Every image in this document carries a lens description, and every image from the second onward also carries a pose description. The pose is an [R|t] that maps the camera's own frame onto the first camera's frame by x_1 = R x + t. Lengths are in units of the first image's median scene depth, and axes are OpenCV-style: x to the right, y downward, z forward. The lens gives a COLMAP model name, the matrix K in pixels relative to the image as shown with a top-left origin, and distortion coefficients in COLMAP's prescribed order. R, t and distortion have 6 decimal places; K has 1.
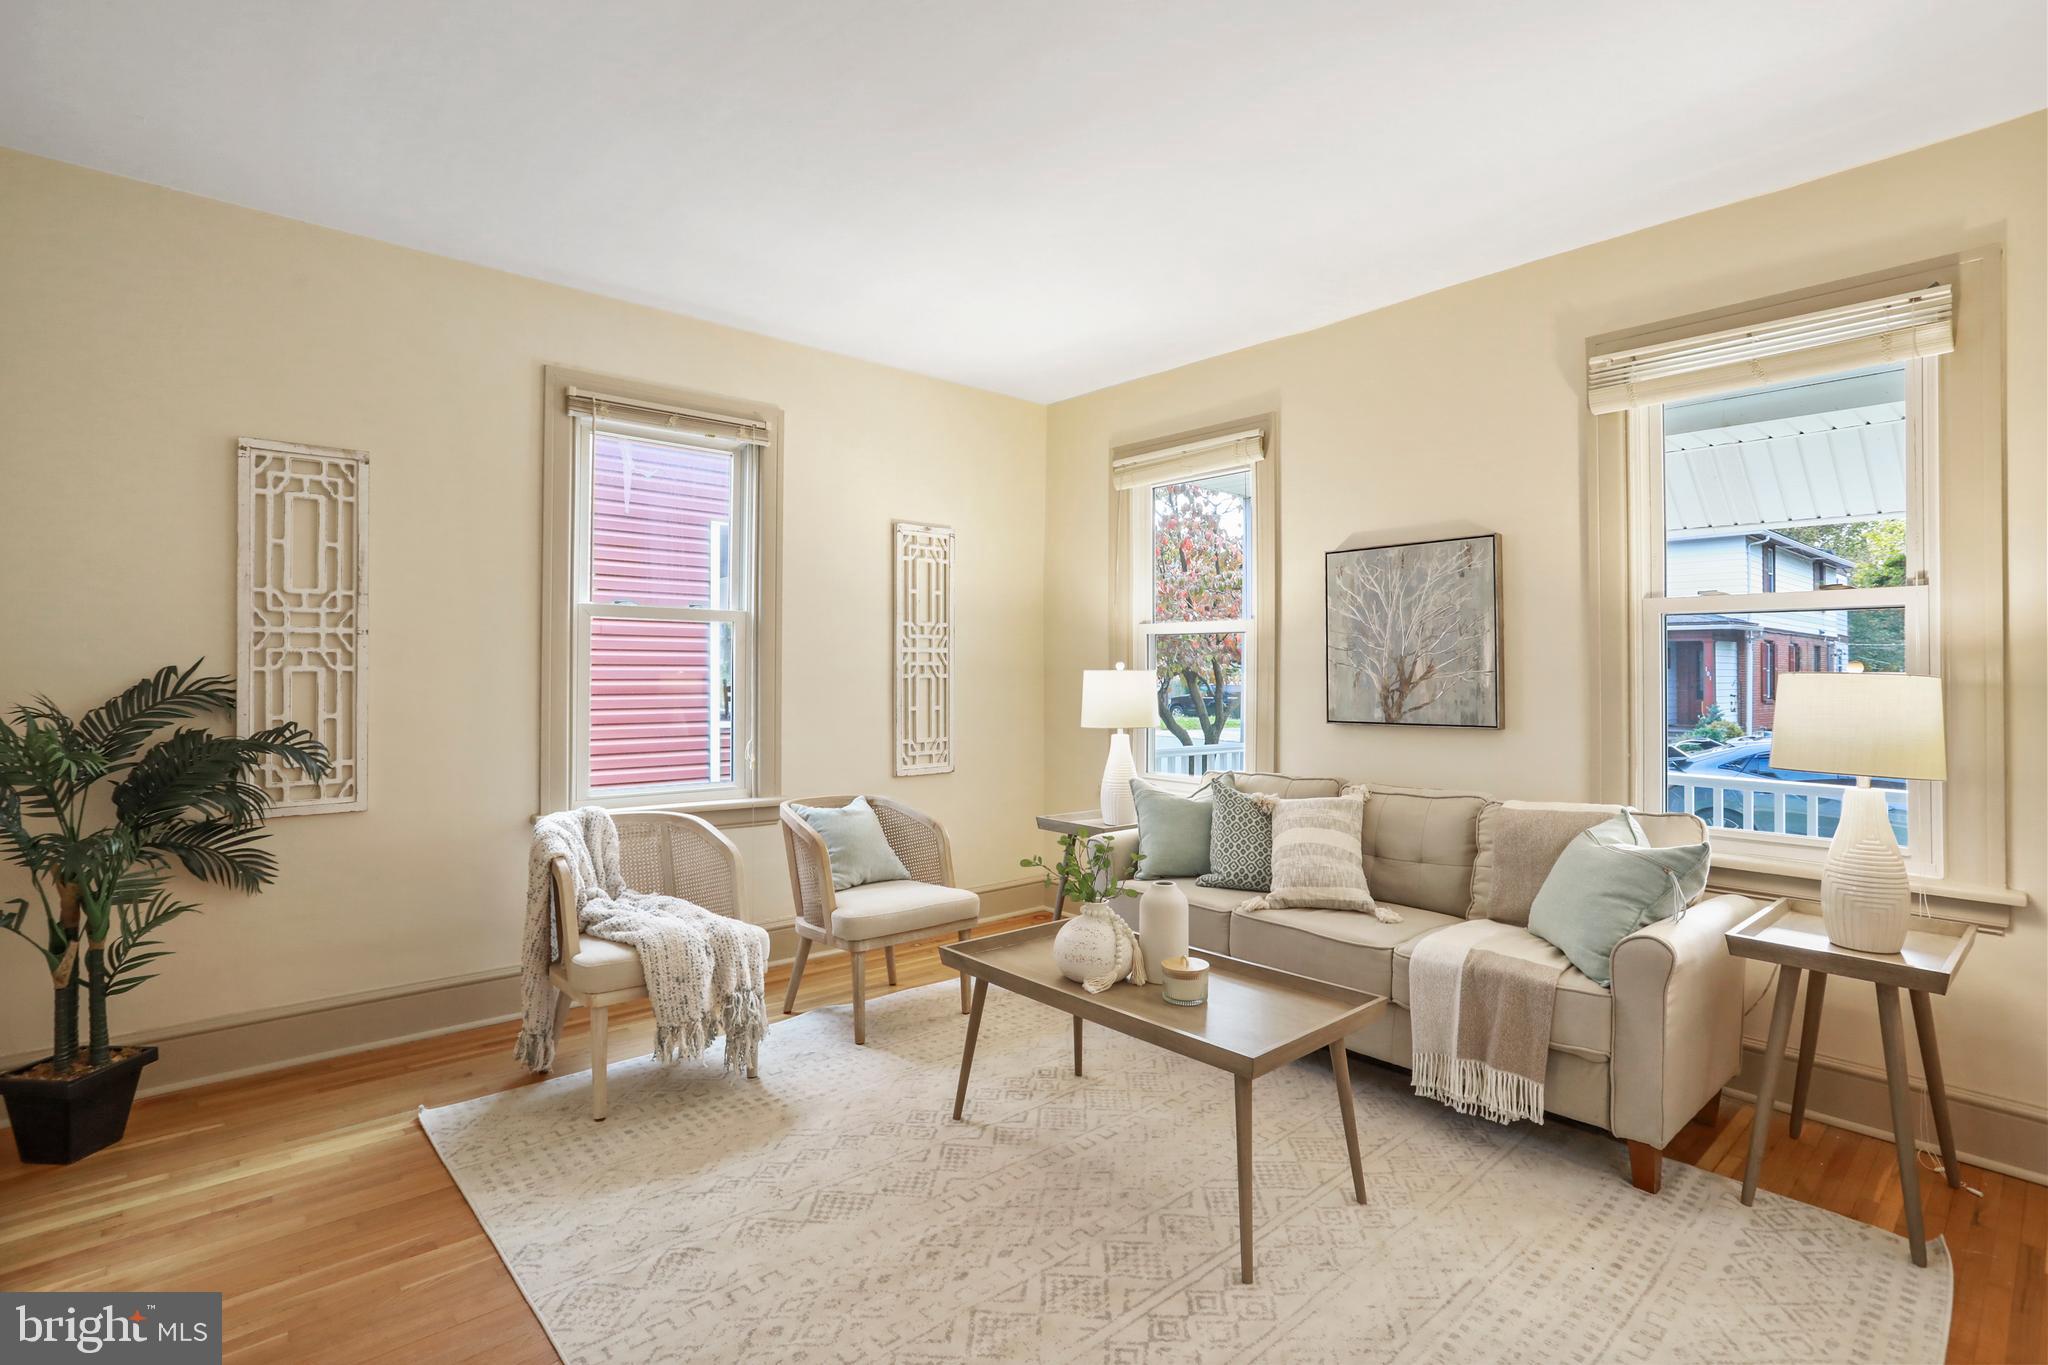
lens RADIAL K [[993.0, 0, 1027.8], [0, 993.0, 664.1], [0, 0, 1]] dist [-0.064608, 0.035542]
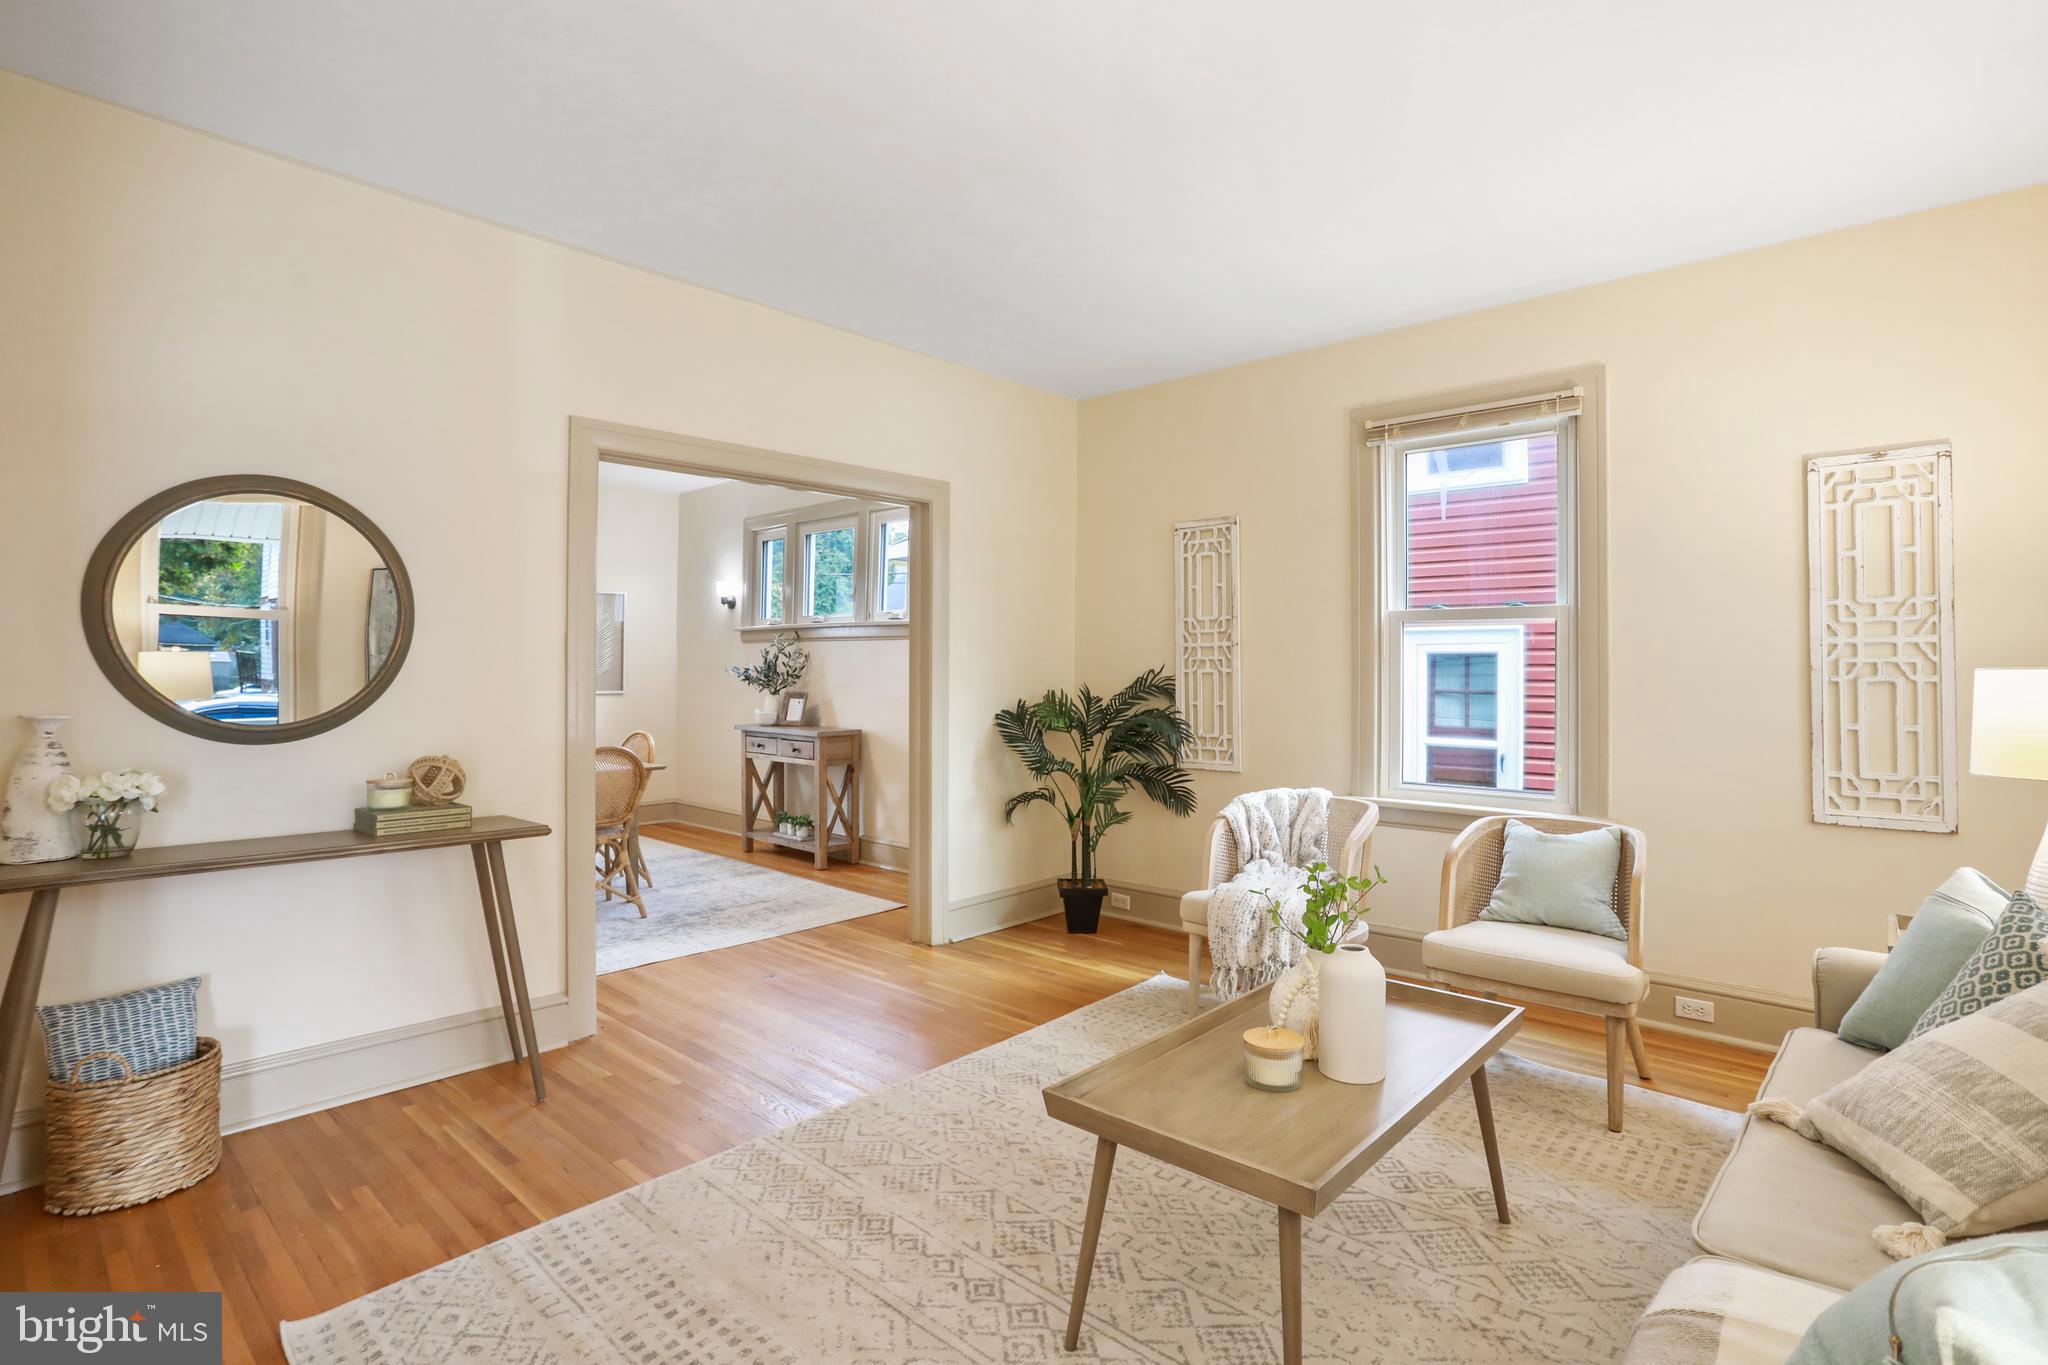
lens RADIAL K [[993.0, 0, 1027.8], [0, 993.0, 664.1], [0, 0, 1]] dist [-0.064608, 0.035542]
pose [[0.104277, -0.010887, -0.994489, 0.649828], [0.005367, 0.999932, -0.010384, 0.008267], [0.994534, -0.004255, 0.104328, 0.506261]]
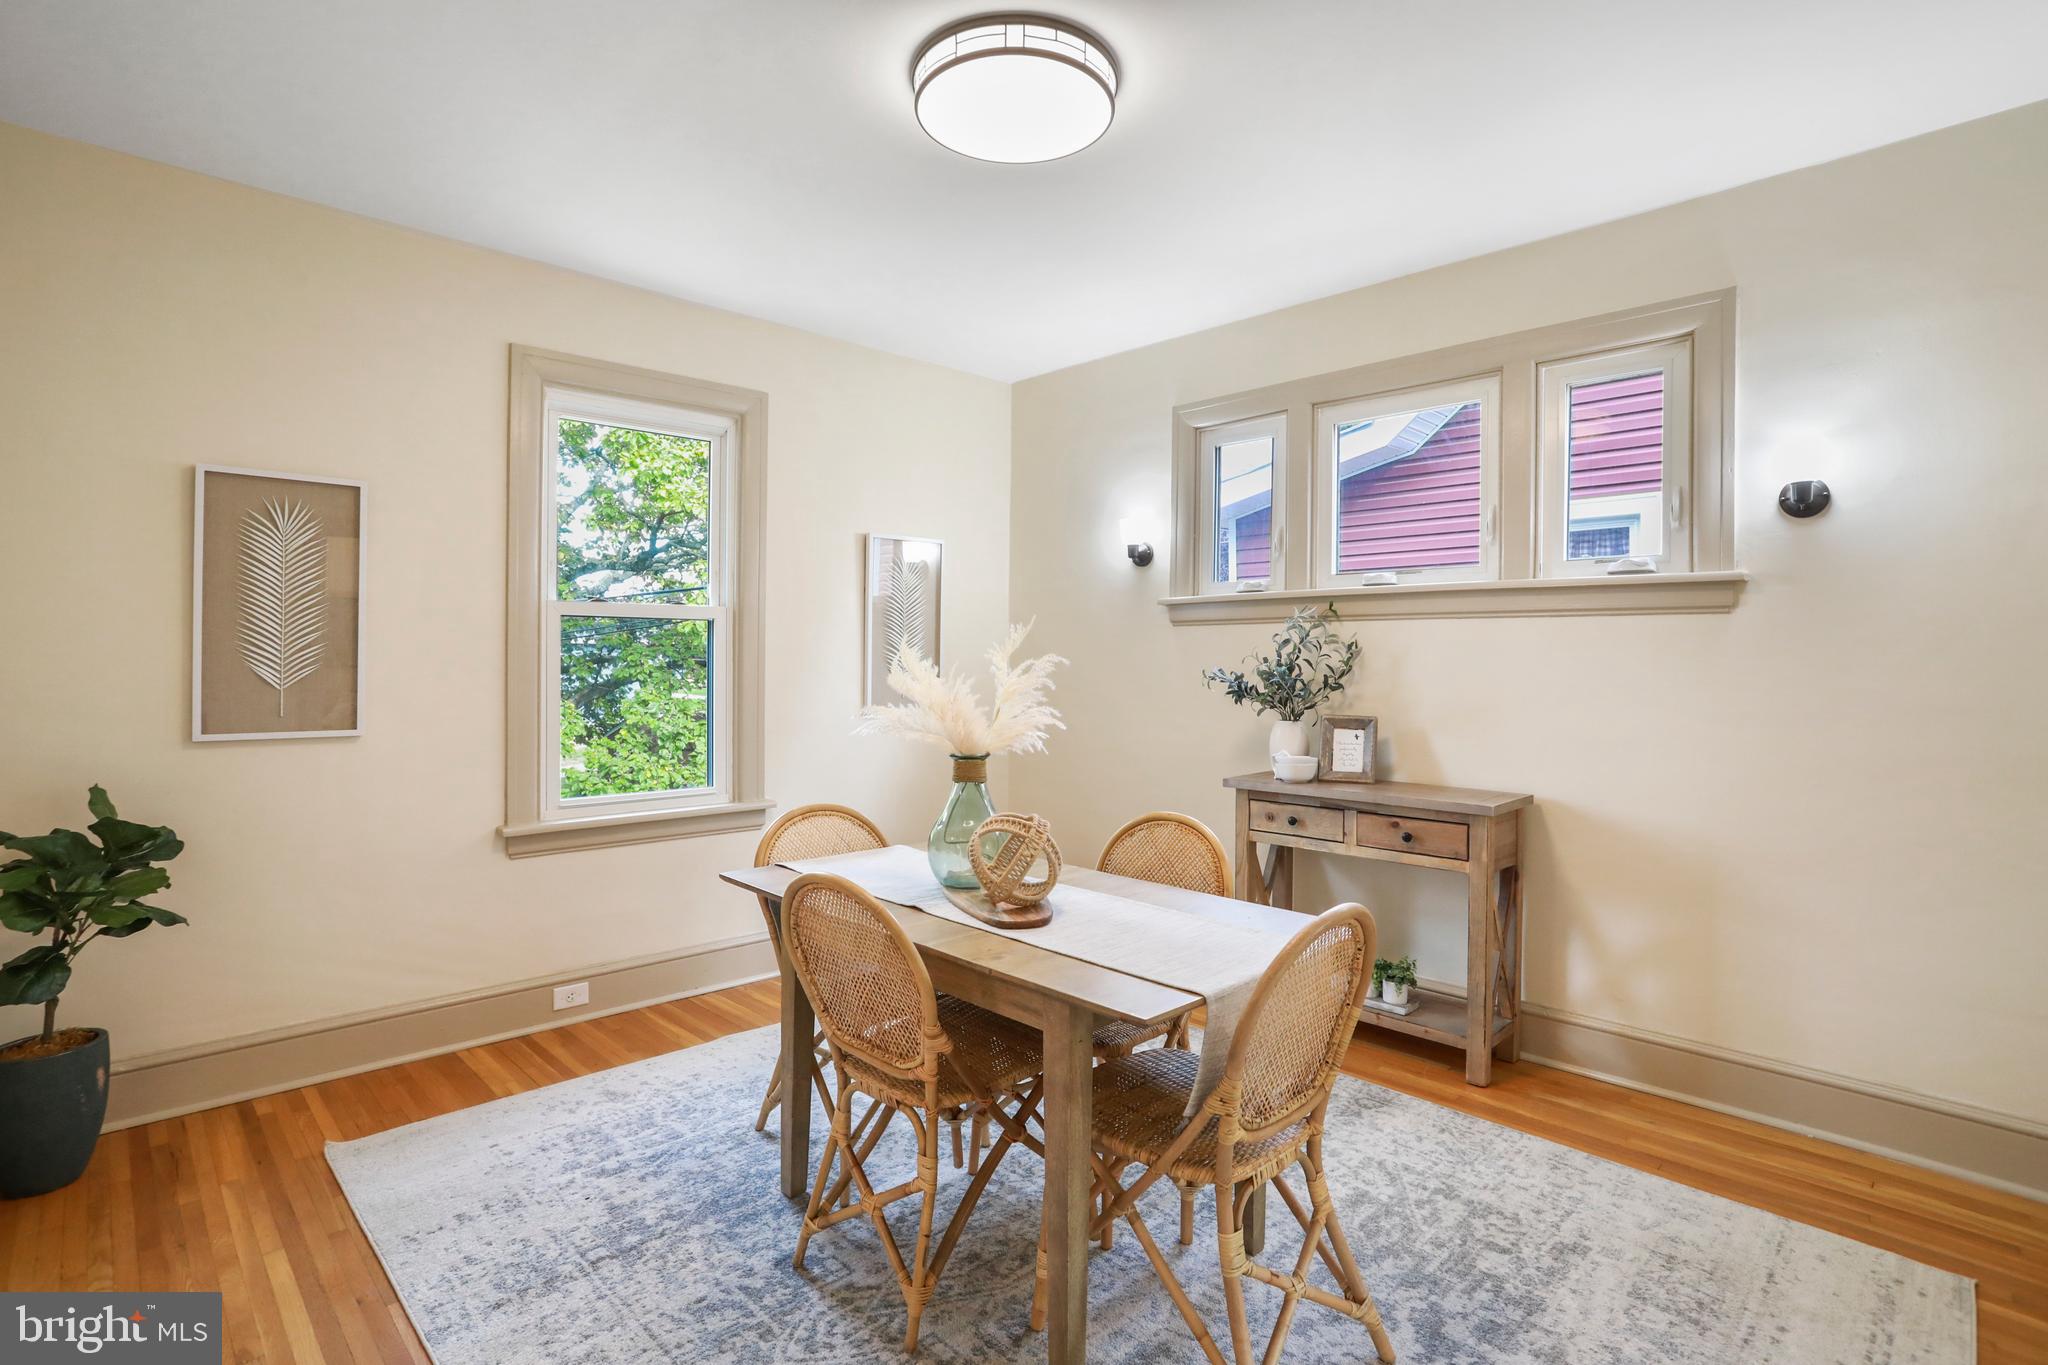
lens RADIAL K [[993.0, 0, 1027.8], [0, 993.0, 664.1], [0, 0, 1]] dist [-0.064608, 0.035542]
pose [[0.046586, -0.000751, -0.998914, -0.315720], [0.007985, 0.999968, -0.000379, -0.015909], [0.998882, -0.007958, 0.046591, -0.112707]]
